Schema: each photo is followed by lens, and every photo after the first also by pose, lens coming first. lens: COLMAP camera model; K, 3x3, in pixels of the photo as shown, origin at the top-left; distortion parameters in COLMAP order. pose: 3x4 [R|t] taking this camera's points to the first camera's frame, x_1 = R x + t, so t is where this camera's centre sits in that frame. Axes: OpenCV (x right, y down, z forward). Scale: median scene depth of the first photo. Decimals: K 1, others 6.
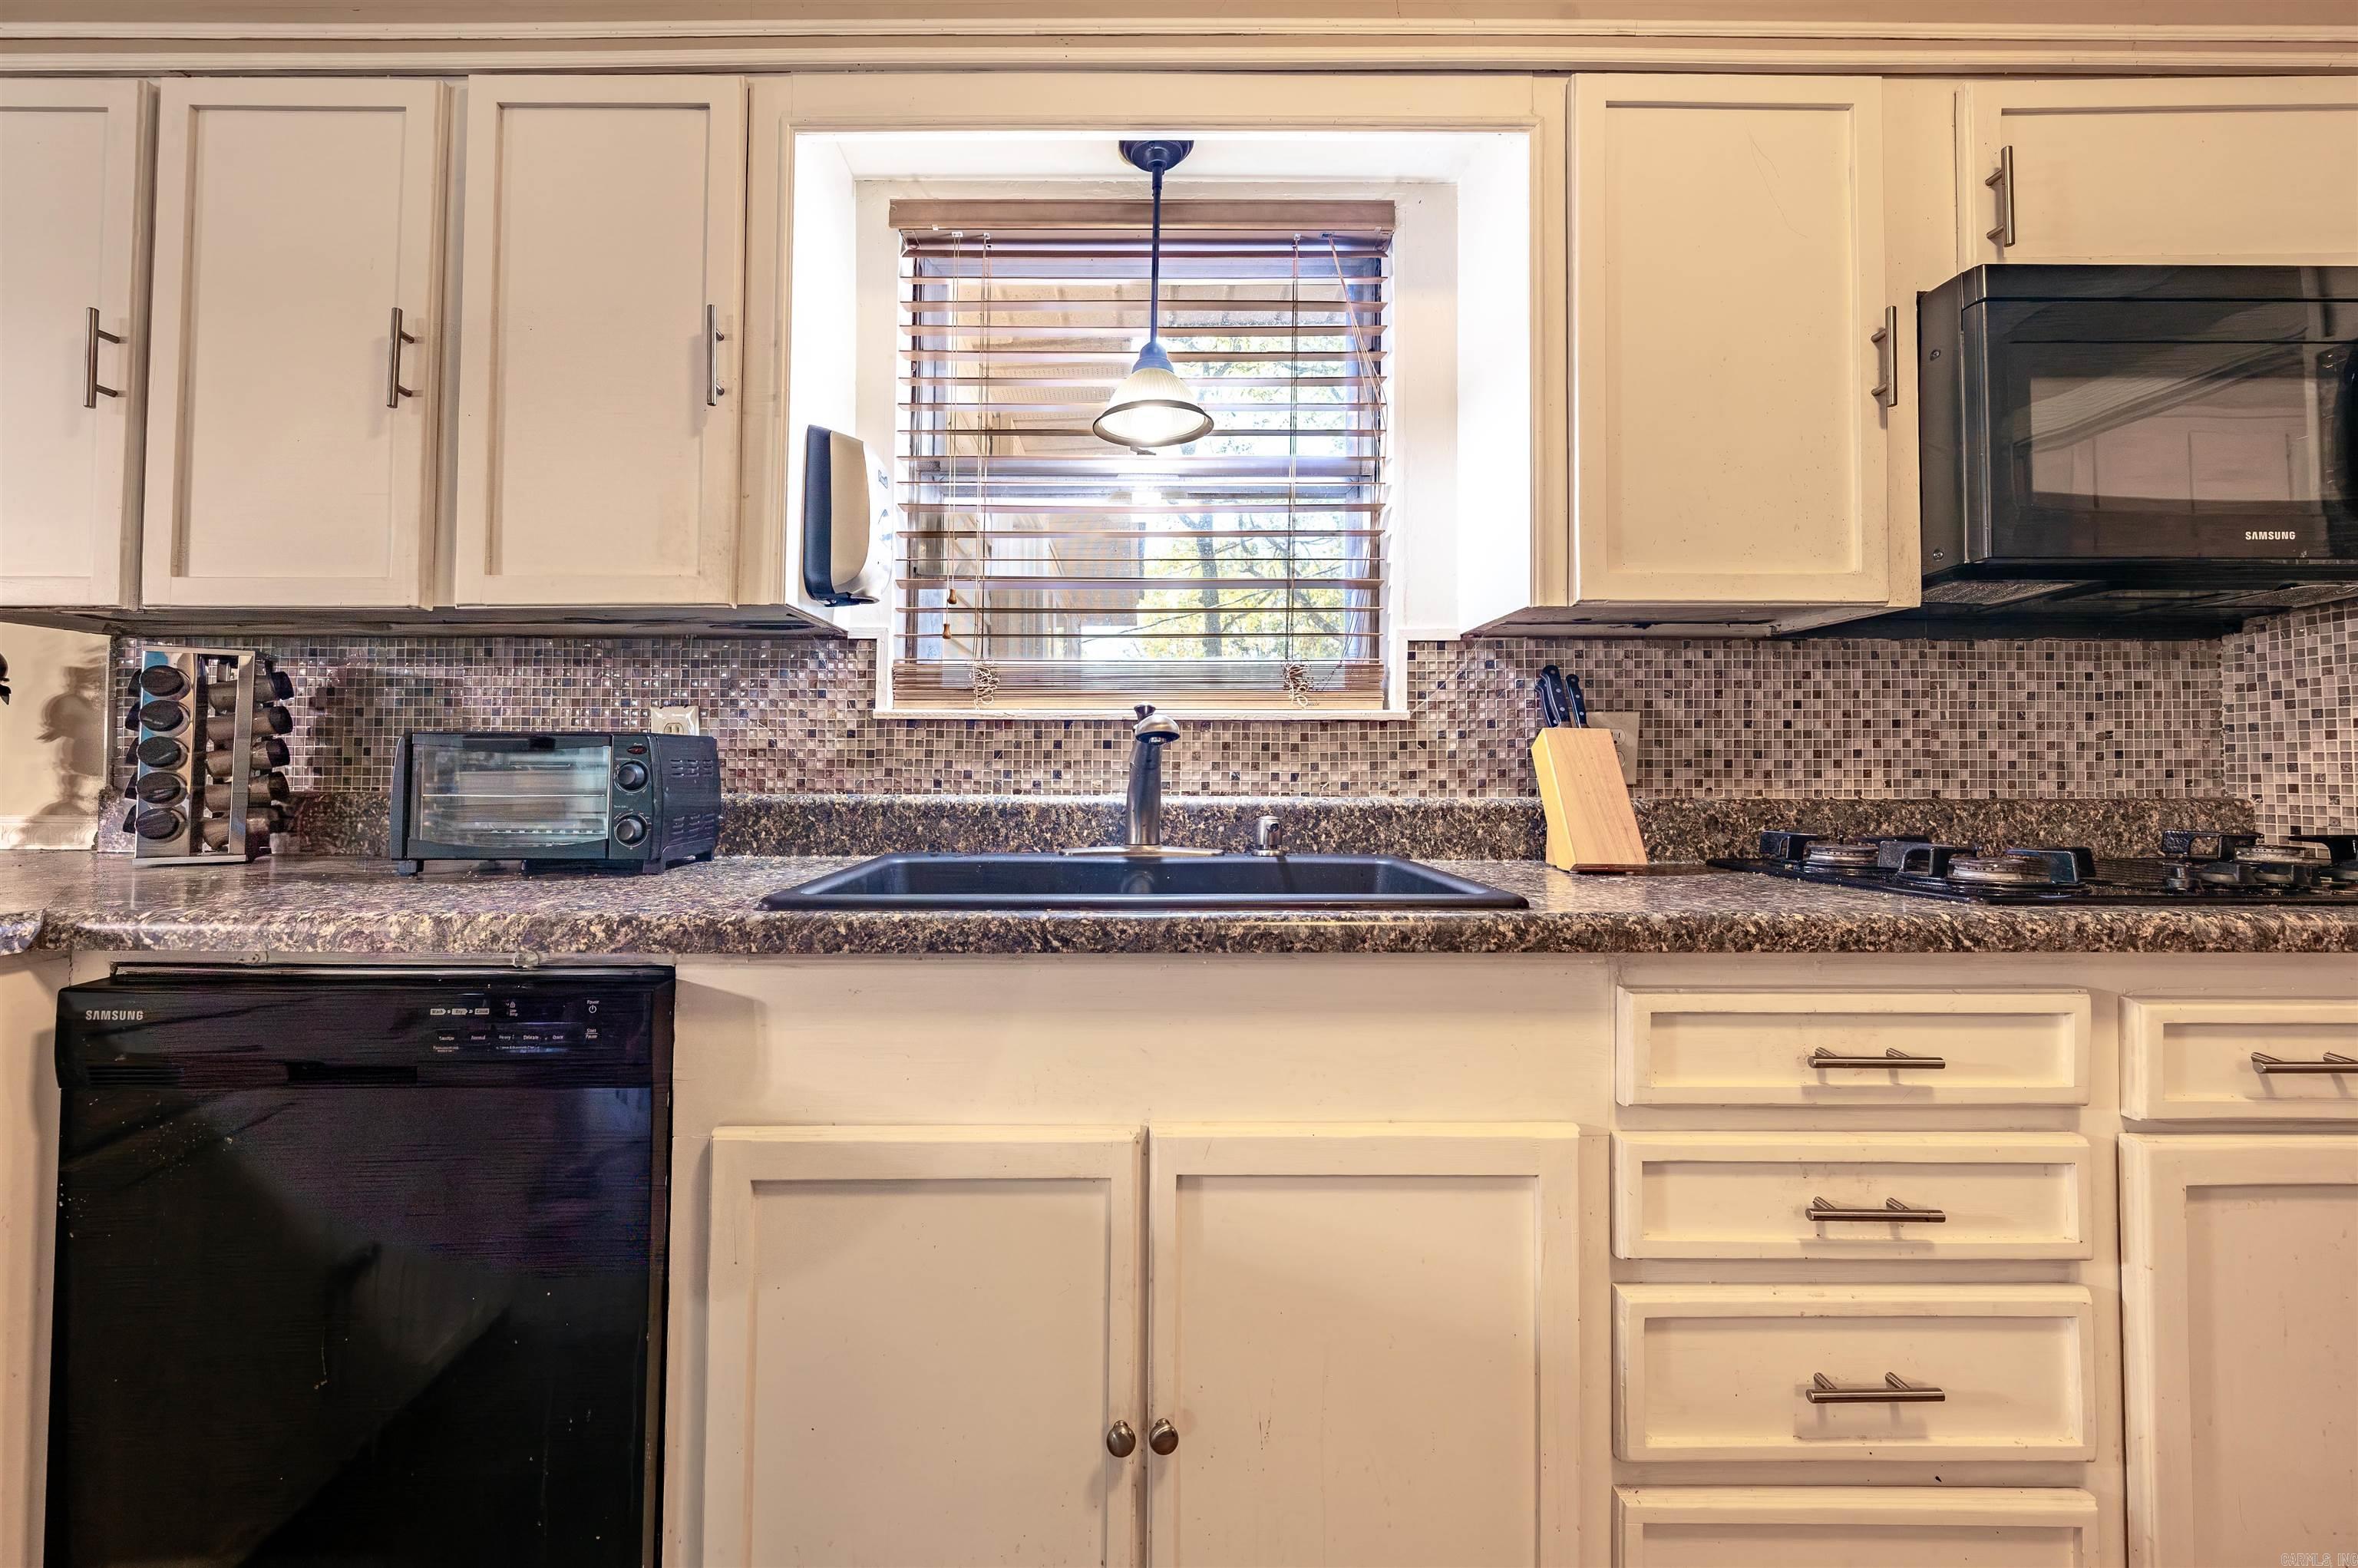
lens RADIAL K [[945.8, 0, 1143.1], [0, 945.8, 744.4], [0, 0, 1]] dist [-0.001328, -0.000110]
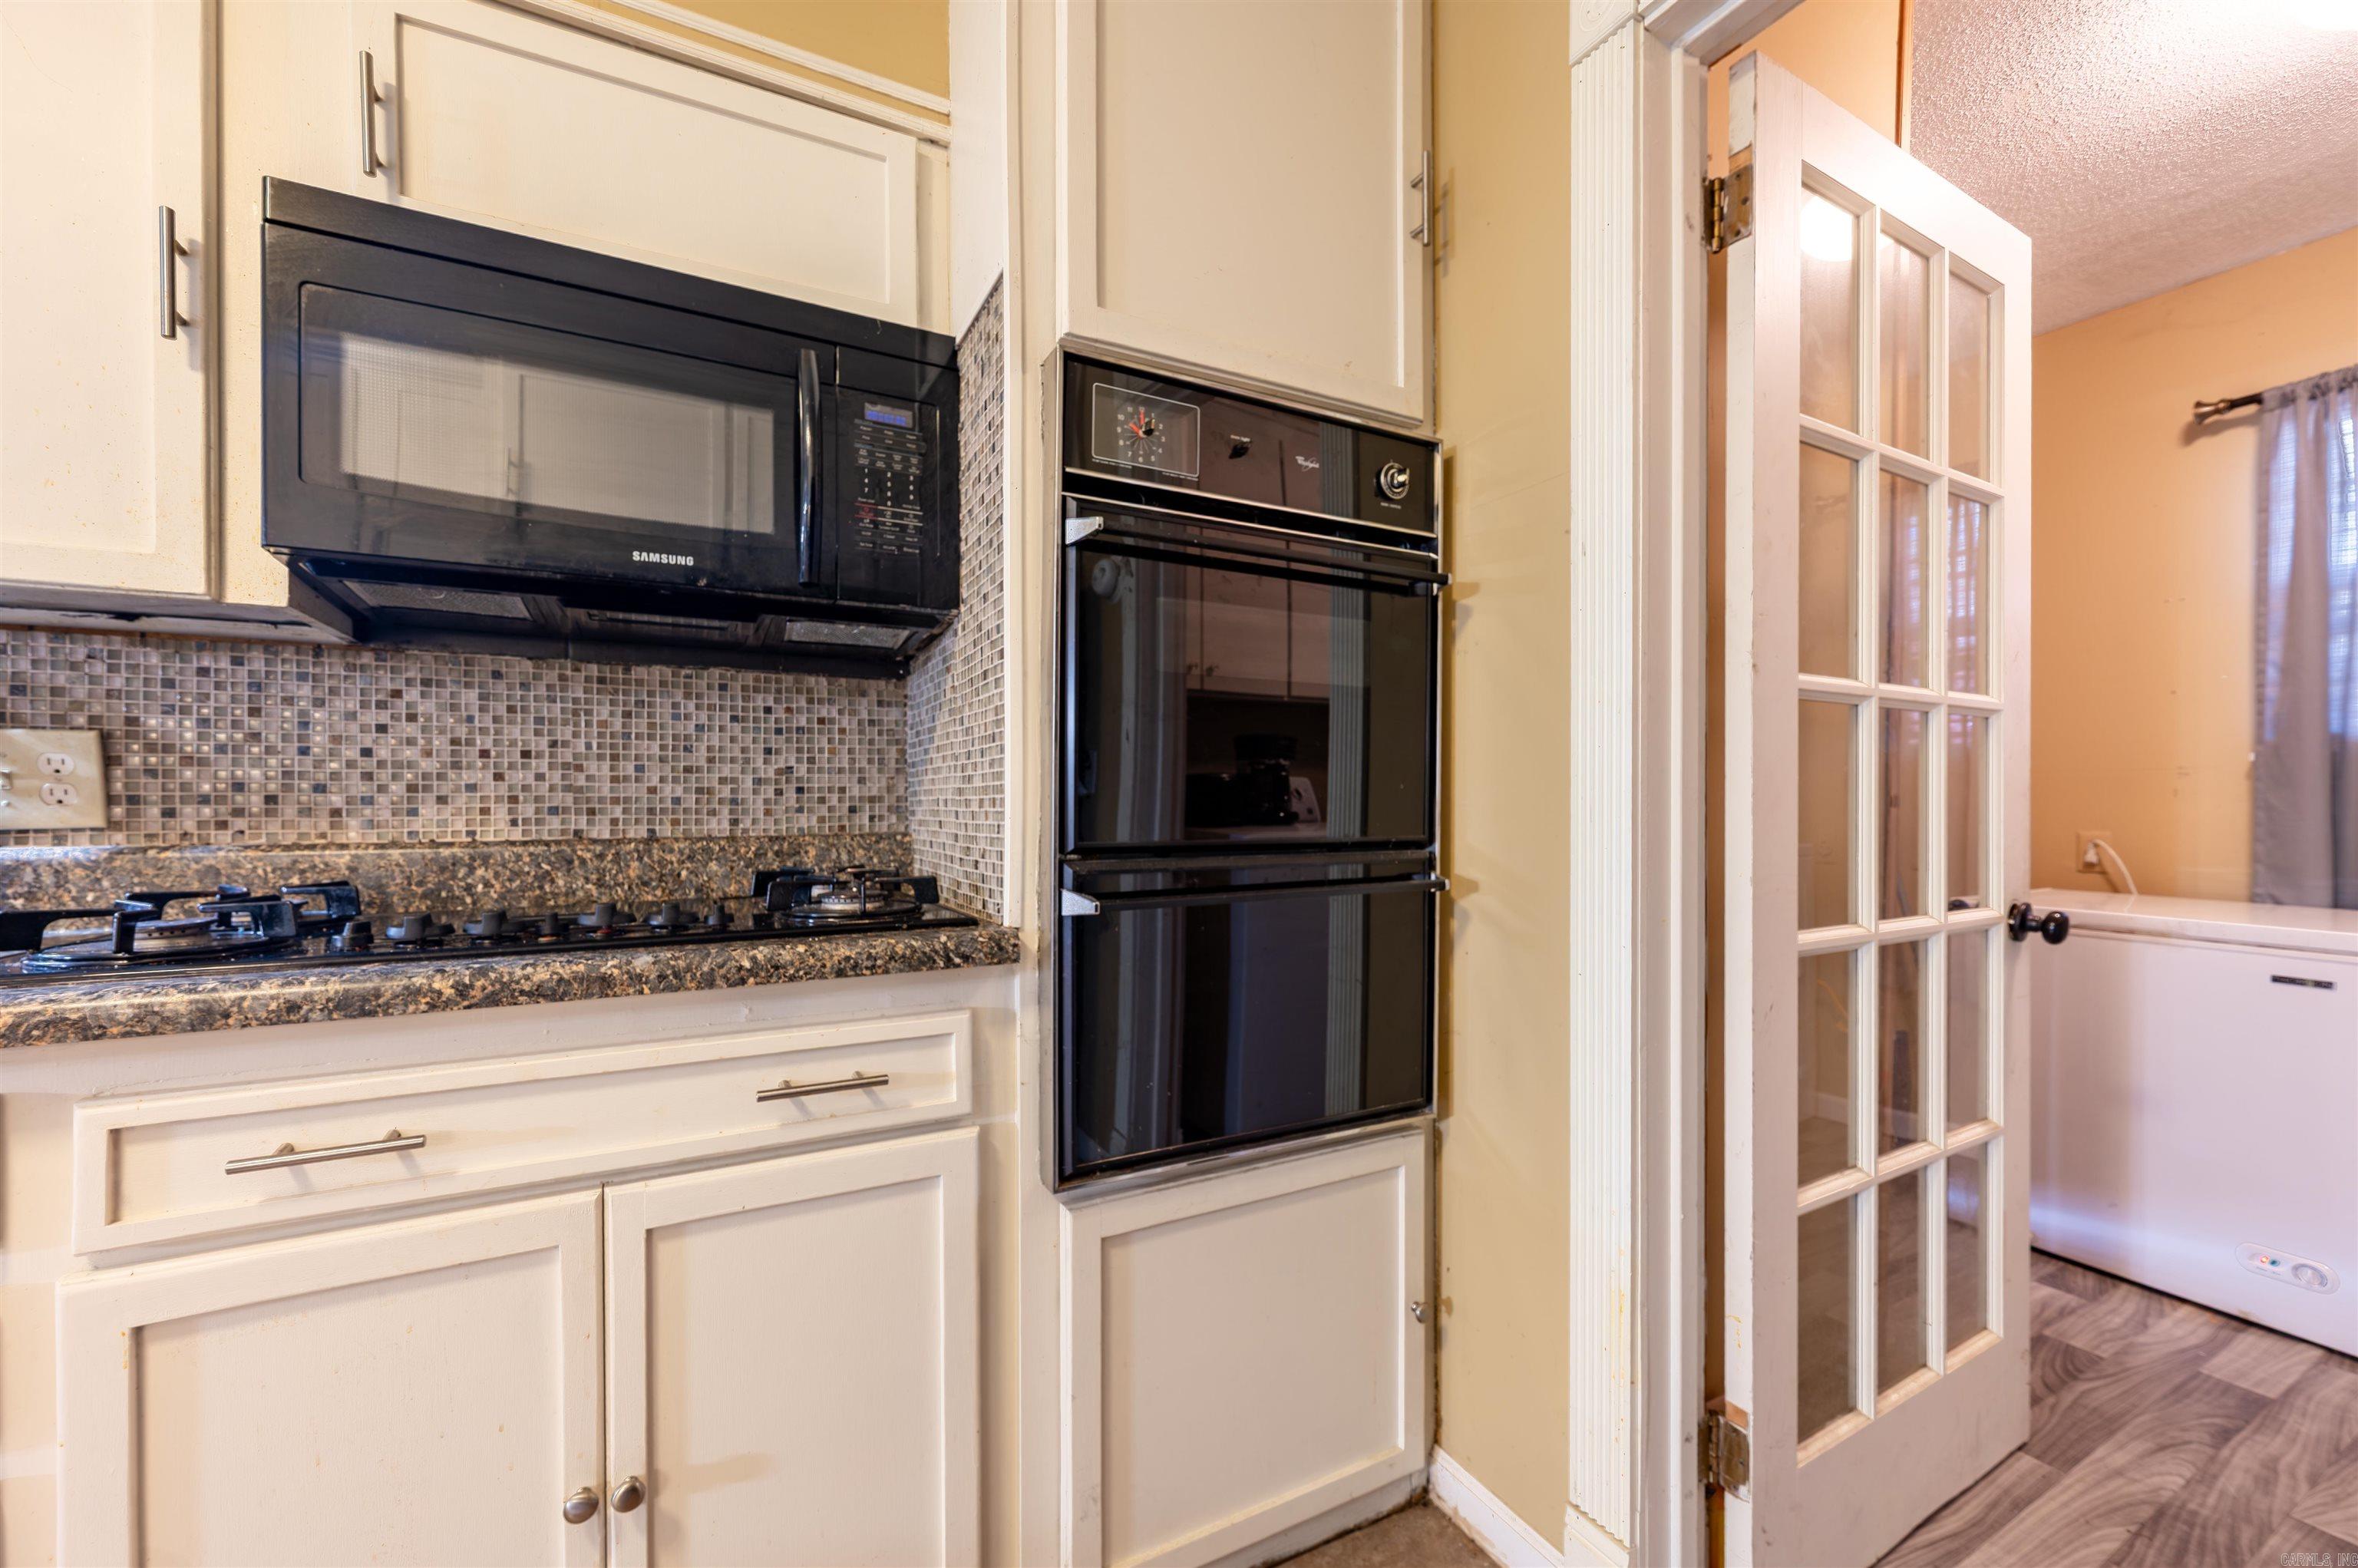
lens RADIAL K [[933.8, 0, 1210.4], [0, 933.8, 810.9], [0, 0, 1]] dist [-0.000784, 0.000347]
pose [[0.880075, -0.006834, 0.474785, 0.946065], [-0.008919, 0.999482, 0.030919, -0.001772], [-0.474751, -0.031446, 0.879558, -0.070759]]
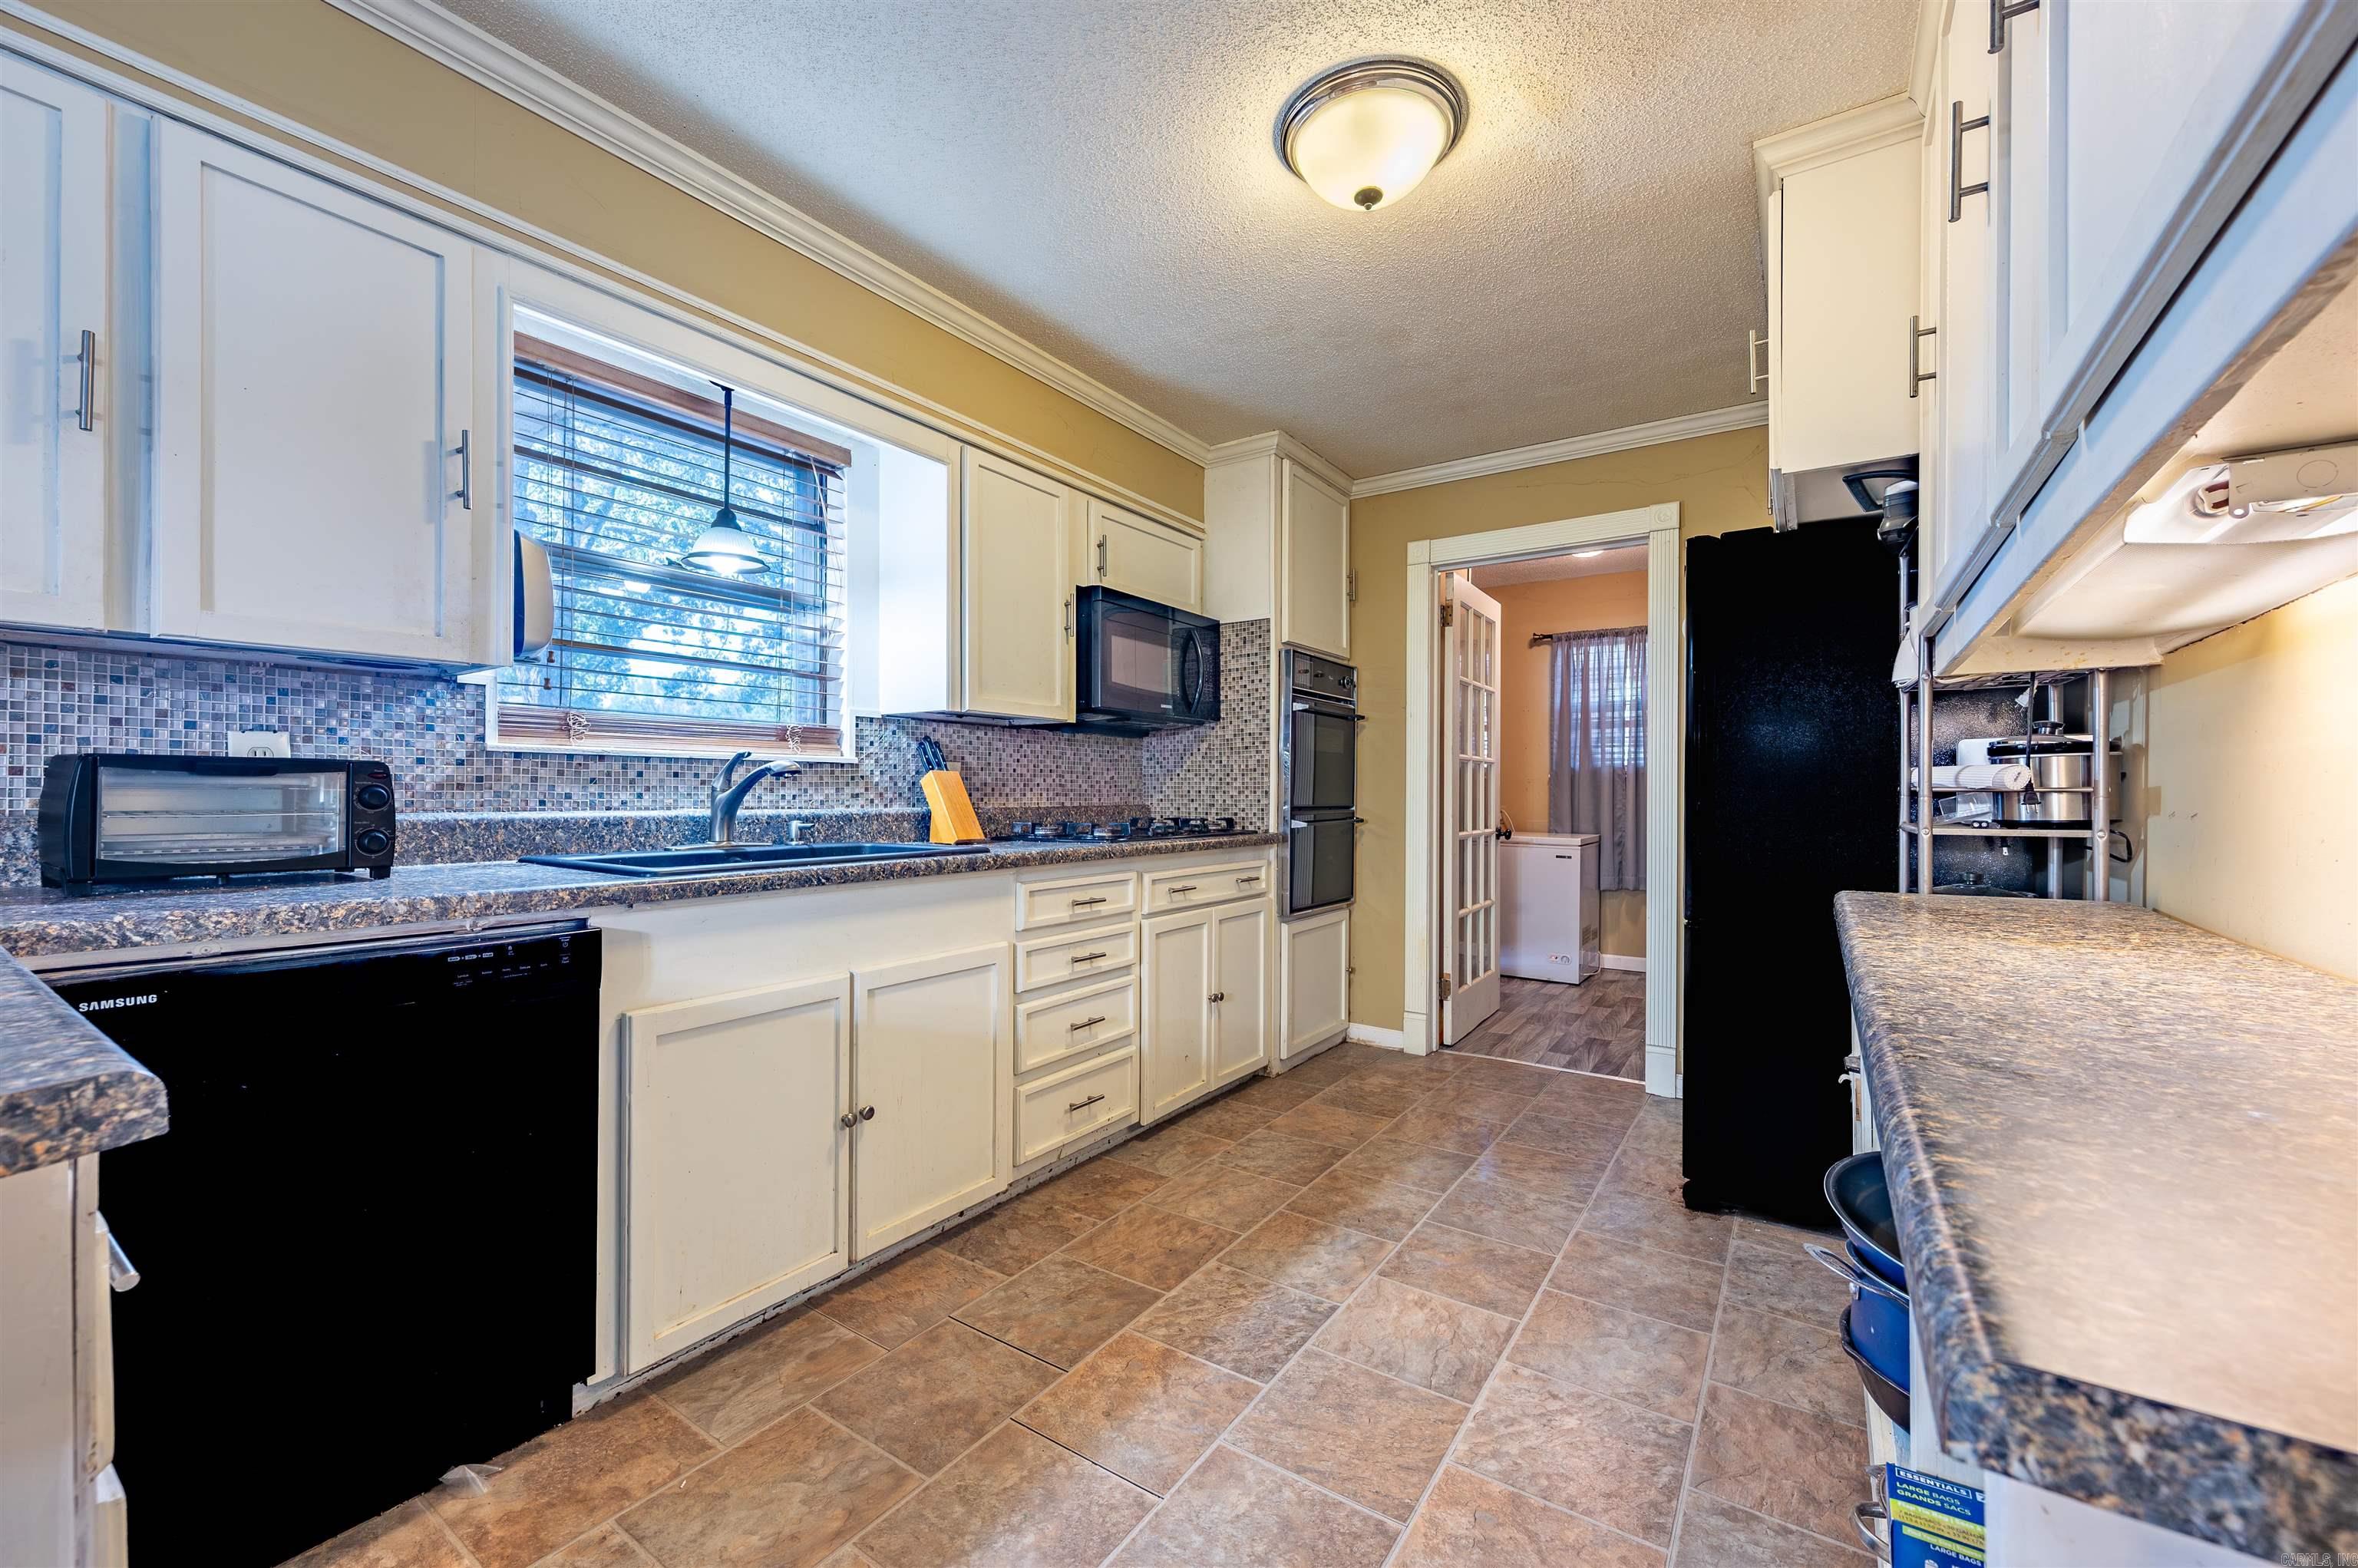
lens RADIAL K [[933.8, 0, 1176.2], [0, 933.8, 798.4], [0, 0, 1]] dist [-0.000784, 0.000347]
pose [[0.566160, -0.004308, 0.824284, -0.781642], [-0.022991, 0.999515, 0.021015, -0.011126], [-0.823975, -0.030848, 0.565786, -0.428115]]
